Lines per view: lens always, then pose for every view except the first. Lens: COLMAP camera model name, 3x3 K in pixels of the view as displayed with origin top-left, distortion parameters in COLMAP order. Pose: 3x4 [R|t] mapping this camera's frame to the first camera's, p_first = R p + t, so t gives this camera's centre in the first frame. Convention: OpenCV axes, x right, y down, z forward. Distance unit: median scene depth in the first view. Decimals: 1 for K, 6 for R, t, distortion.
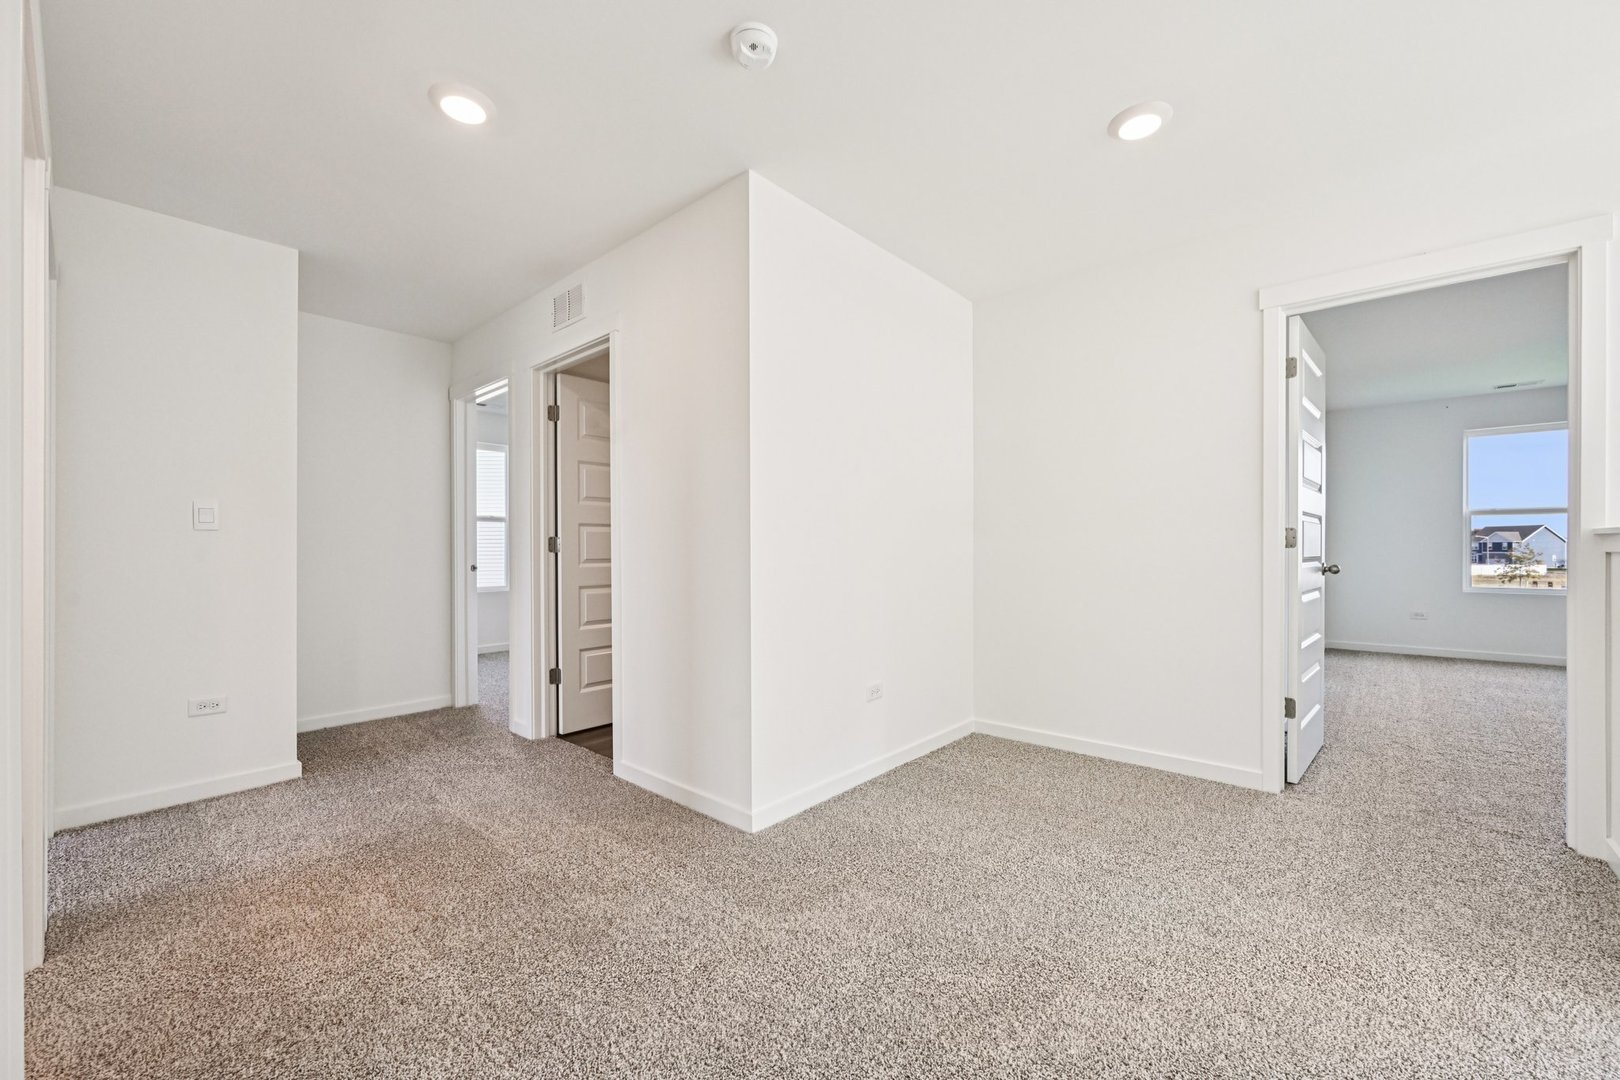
lens RADIAL K [[654.7, 0, 812.2], [0, 654.7, 543.6], [0, 0, 1]] dist [0.001175, 0.000175]
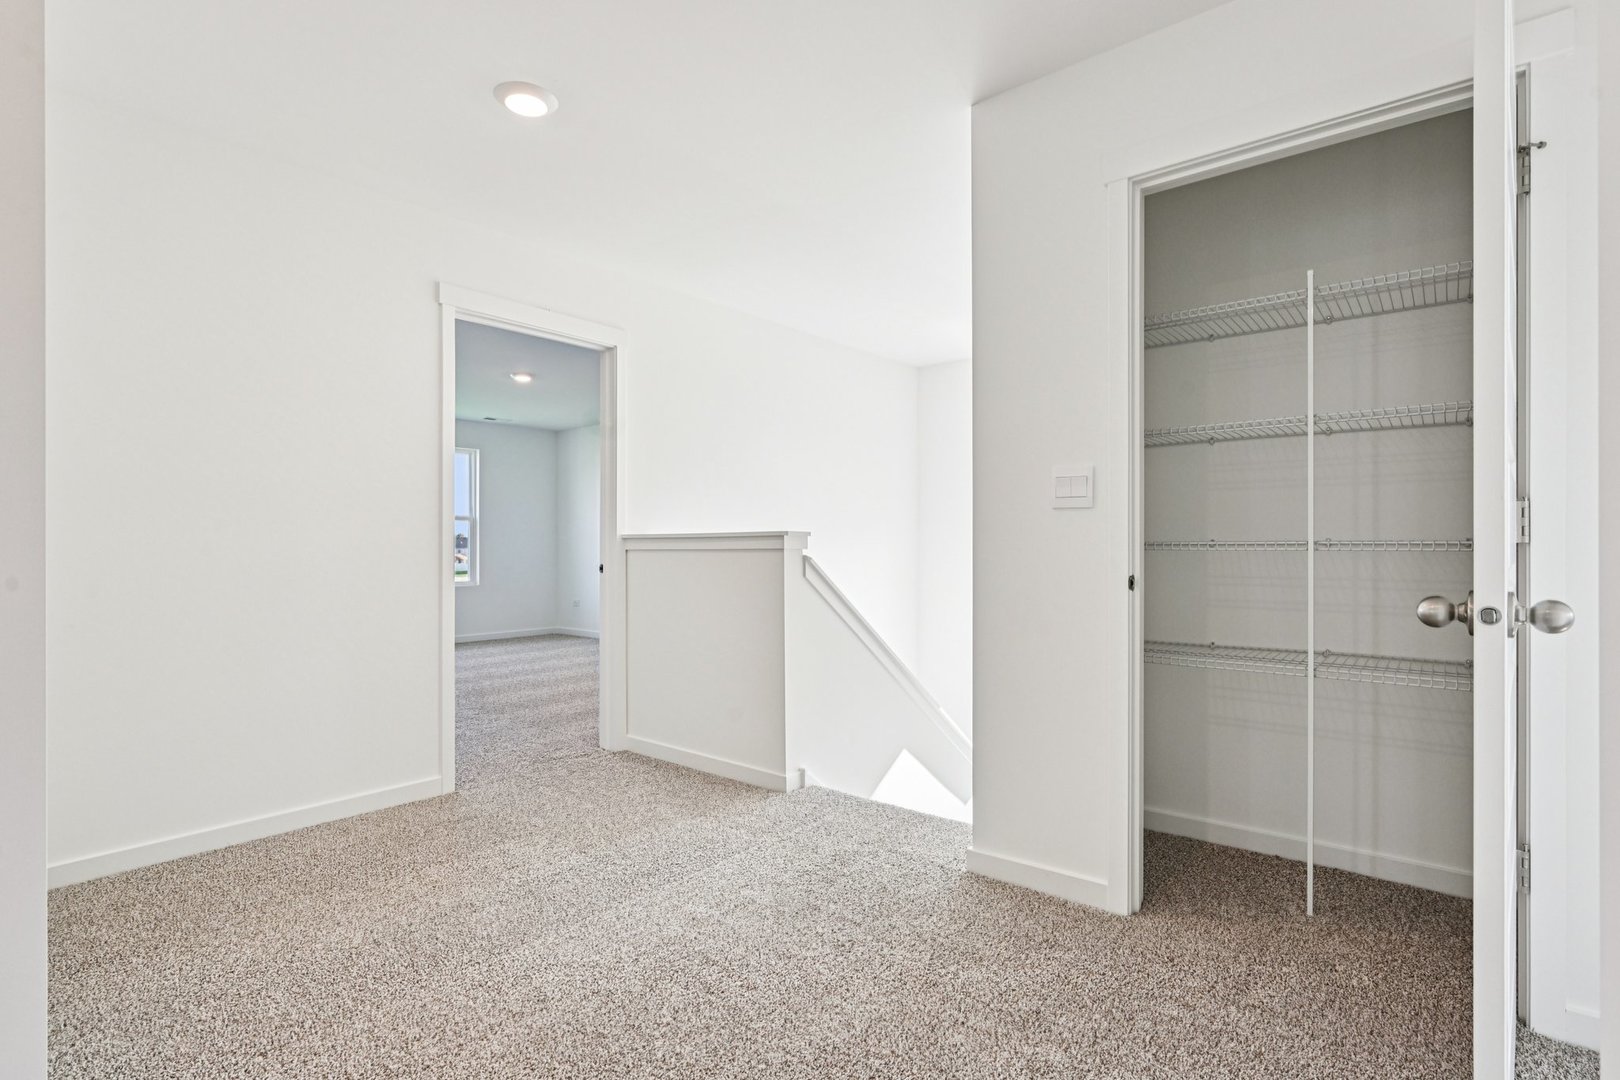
lens RADIAL K [[805.1, 0, 812.0], [0, 805.1, 545.3], [0, 0, 1]] dist [0.003946, 0.000309]
pose [[-0.040323, 0.004443, 0.999177, -0.648763], [-0.002676, 0.999986, -0.004555, 0.009408], [-0.999183, -0.002857, -0.040311, 0.592320]]
